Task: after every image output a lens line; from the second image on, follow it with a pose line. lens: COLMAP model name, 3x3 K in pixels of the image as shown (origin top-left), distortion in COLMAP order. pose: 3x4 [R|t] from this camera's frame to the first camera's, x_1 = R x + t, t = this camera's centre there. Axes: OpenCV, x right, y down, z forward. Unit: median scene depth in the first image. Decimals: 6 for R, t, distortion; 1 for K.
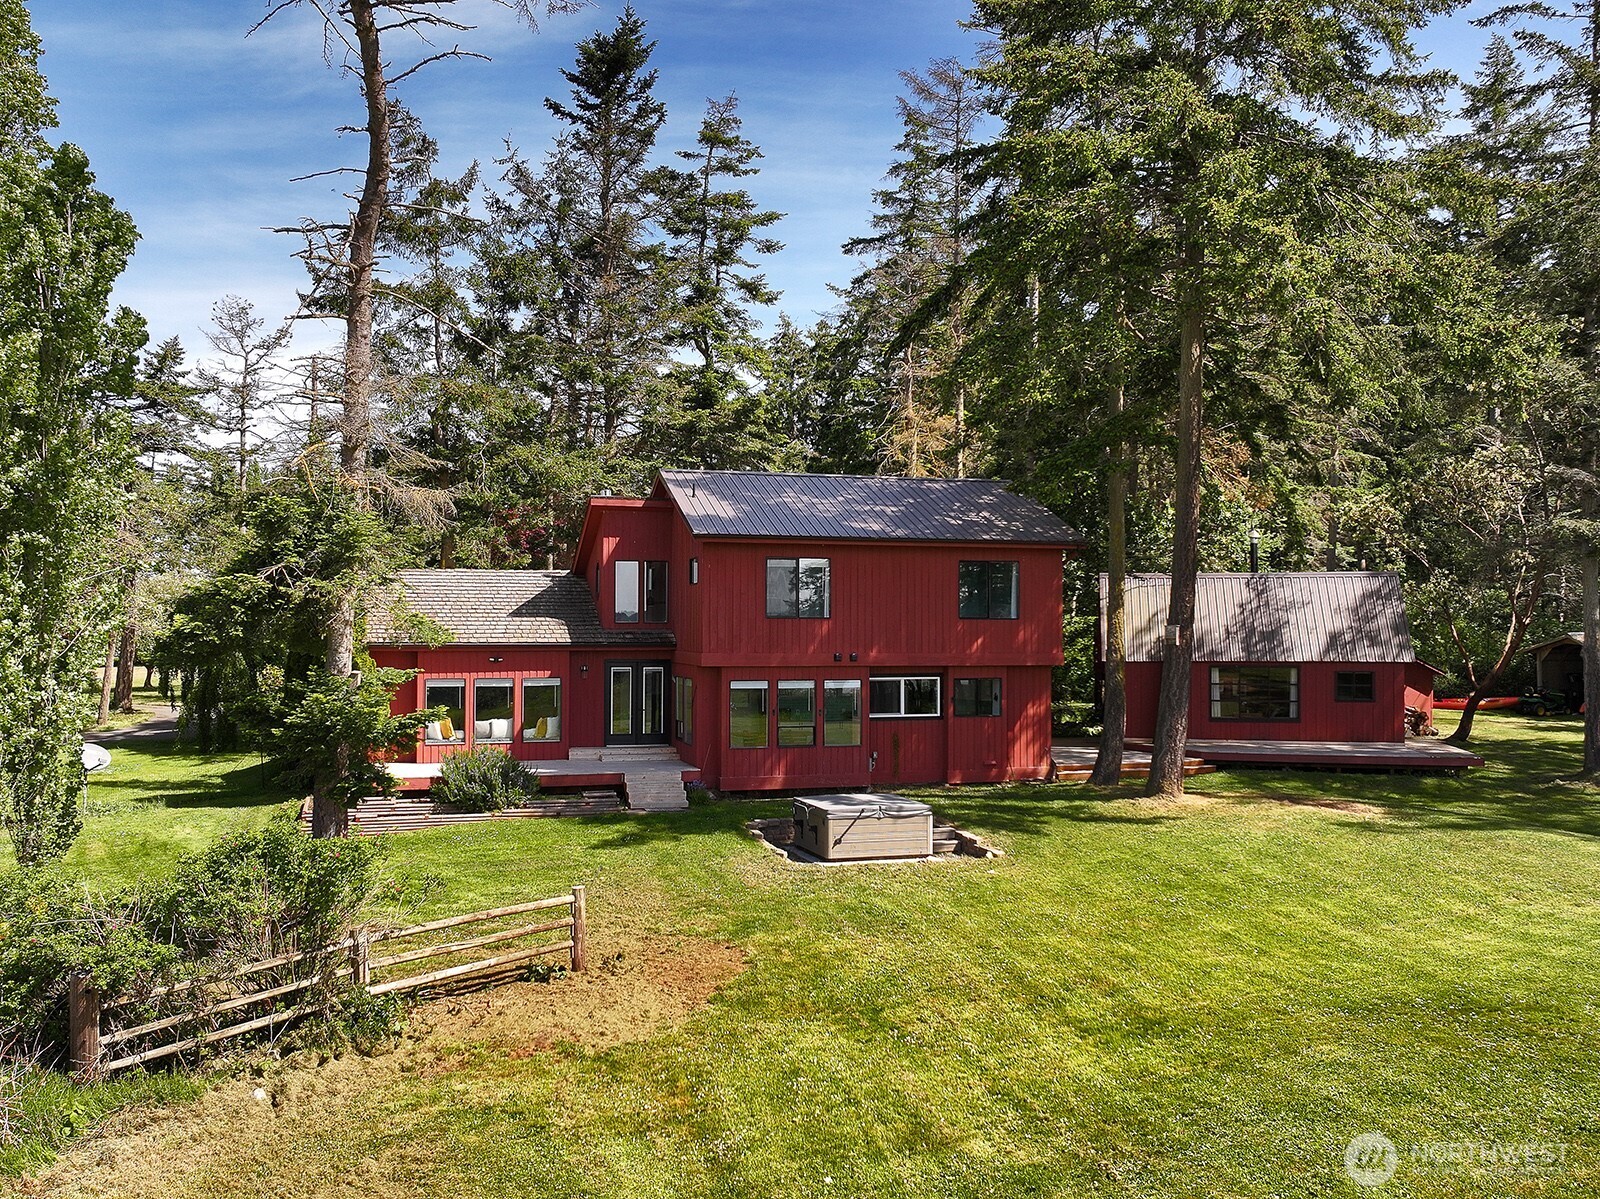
lens RADIAL K [[1433.1, 0, 800.0], [0, 1433.1, 599.5], [0, 0, 1]] dist [0.012191, -0.017484]
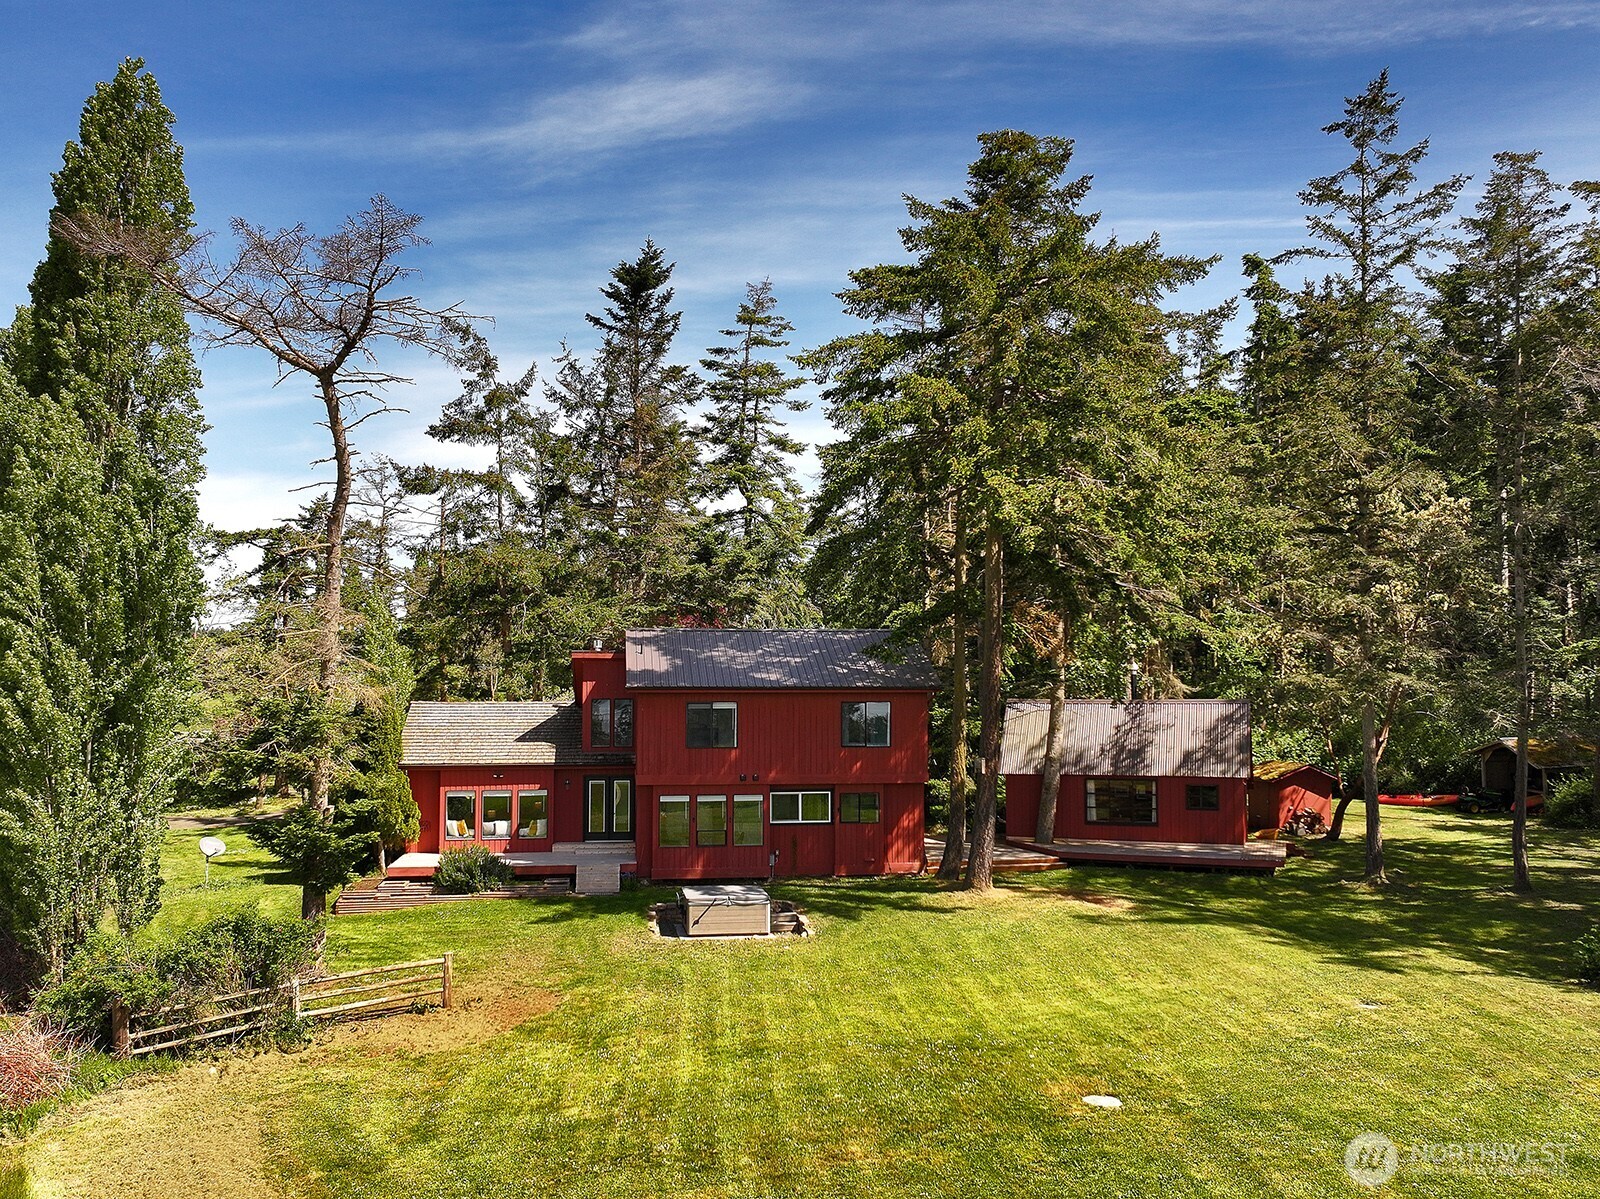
lens RADIAL K [[1433.1, 0, 800.0], [0, 1433.1, 599.5], [0, 0, 1]] dist [0.012191, -0.017484]
pose [[0.989112, -0.011239, -0.146734, 0.276301], [0.005496, 0.999205, -0.039487, -0.071525], [0.147061, 0.038250, 0.988388, -0.297903]]
